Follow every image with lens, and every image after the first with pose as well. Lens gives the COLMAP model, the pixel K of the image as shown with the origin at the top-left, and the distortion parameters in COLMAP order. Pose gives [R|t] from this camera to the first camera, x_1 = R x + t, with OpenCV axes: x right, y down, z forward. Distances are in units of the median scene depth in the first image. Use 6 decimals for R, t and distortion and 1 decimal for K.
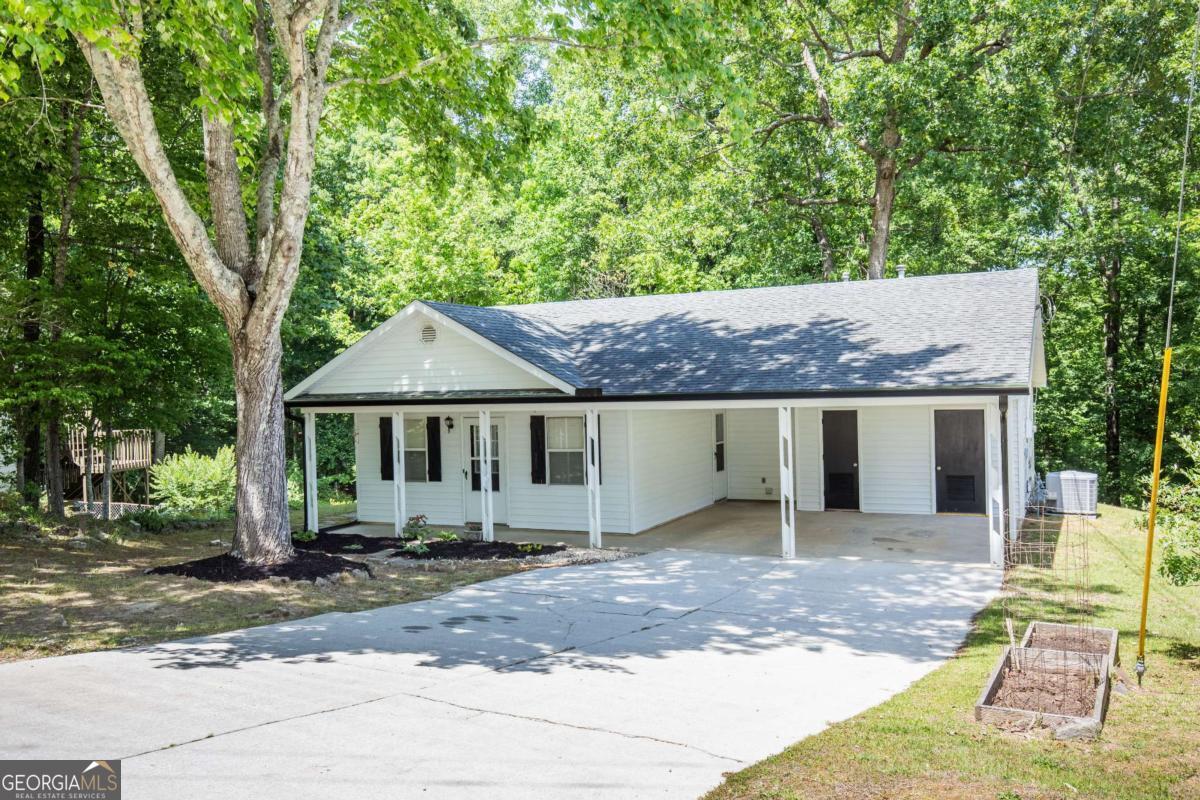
lens RADIAL K [[1013.1, 0, 600.0], [0, 1013.1, 400.0], [0, 0, 1]] dist [0.056096, -0.000926]
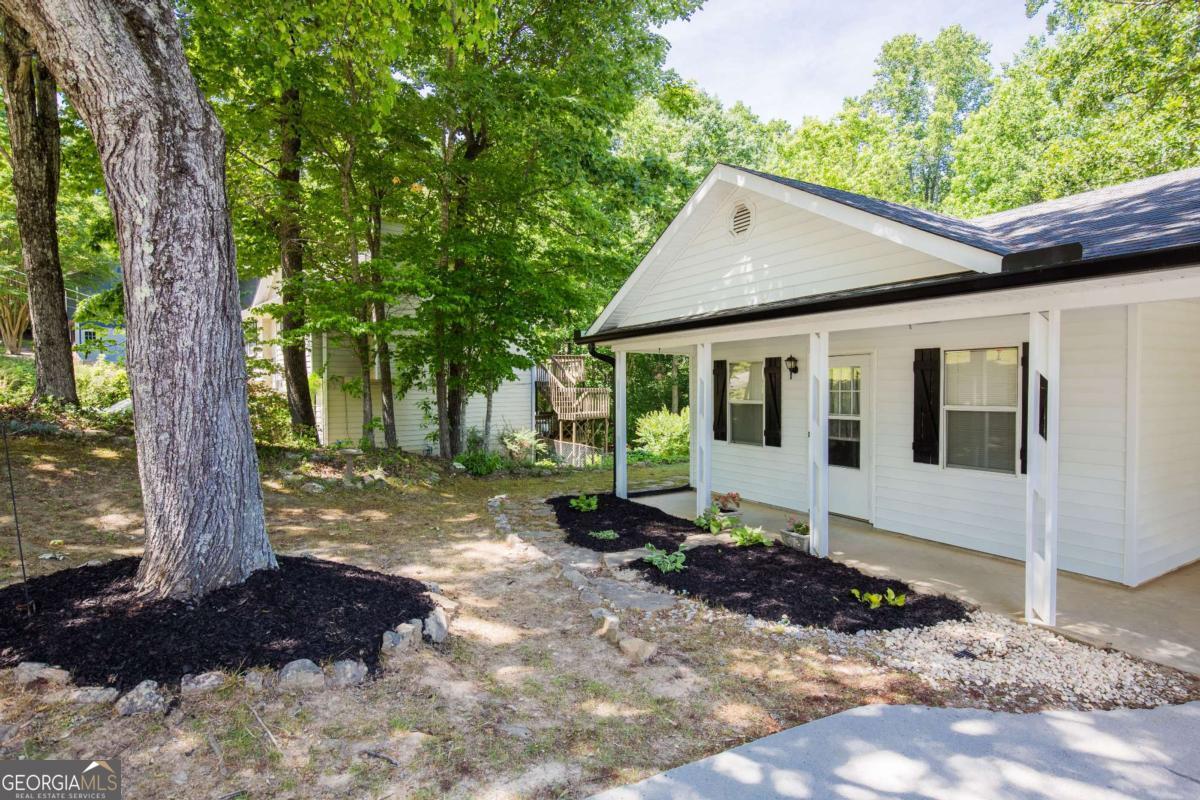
lens RADIAL K [[626.5, 0, 600.0], [0, 626.5, 400.0], [0, 0, 1]] dist [-0.034453, -0.000466]
pose [[0.822770, 0.032143, -0.567465, -0.011945], [-0.021652, 0.999447, 0.025218, 0.039783], [0.567962, -0.008462, 0.823011, 0.581933]]
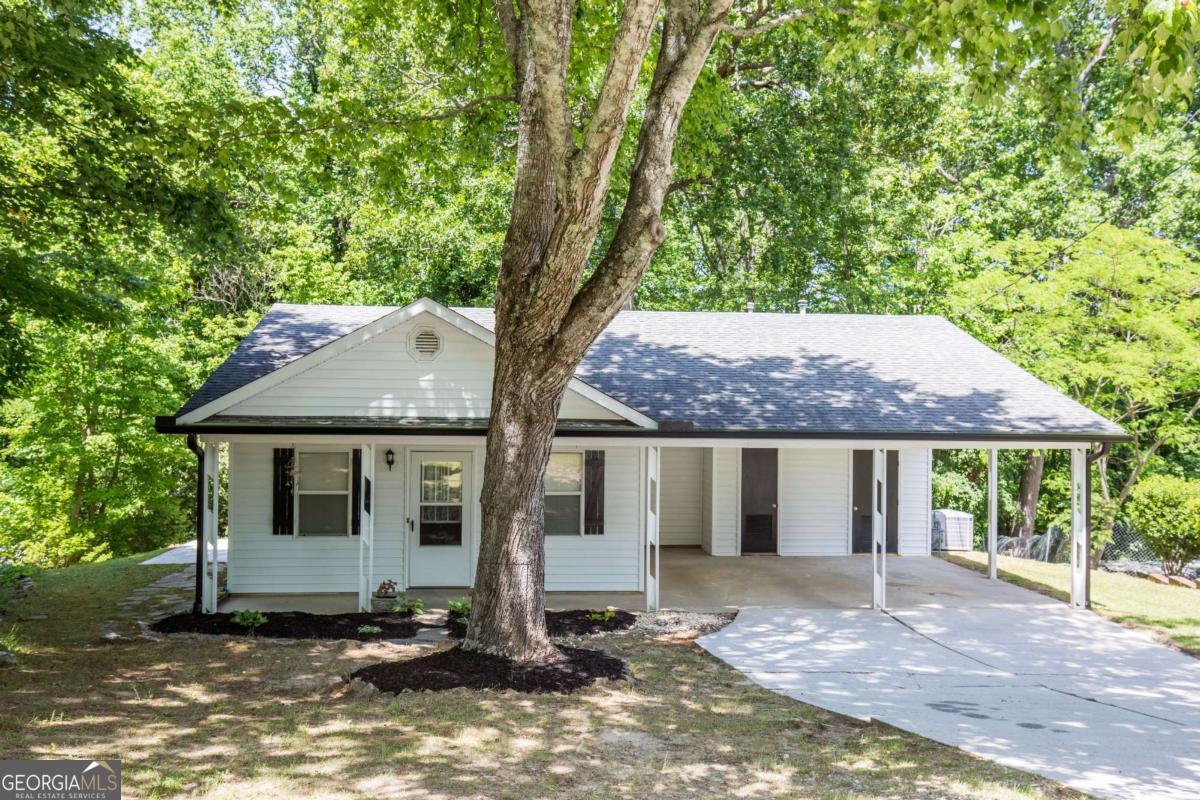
lens RADIAL K [[1119.1, 0, 600.0], [0, 1119.1, 400.0], [0, 0, 1]] dist [0.046947, 0.003546]
pose [[0.853251, 0.037931, 0.520119, -0.466234], [-0.026605, 0.999219, -0.029225, -0.000422], [-0.520821, 0.011098, 0.853594, 0.198770]]
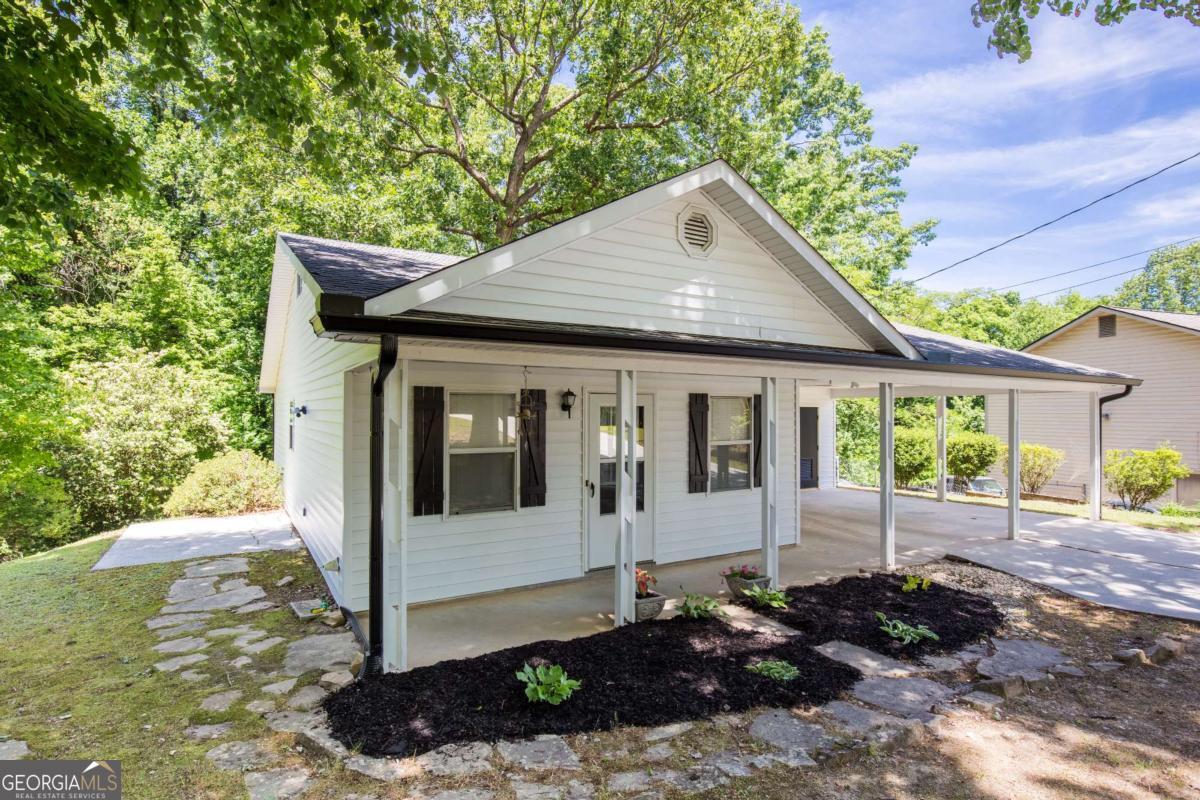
lens RADIAL K [[626.5, 0, 600.0], [0, 626.5, 400.0], [0, 0, 1]] dist [-0.034453, -0.000466]
pose [[0.530371, 0.041490, 0.846750, -0.448865], [-0.007325, 0.998989, -0.044362, 0.038524], [-0.847734, 0.017326, 0.530139, 0.816525]]
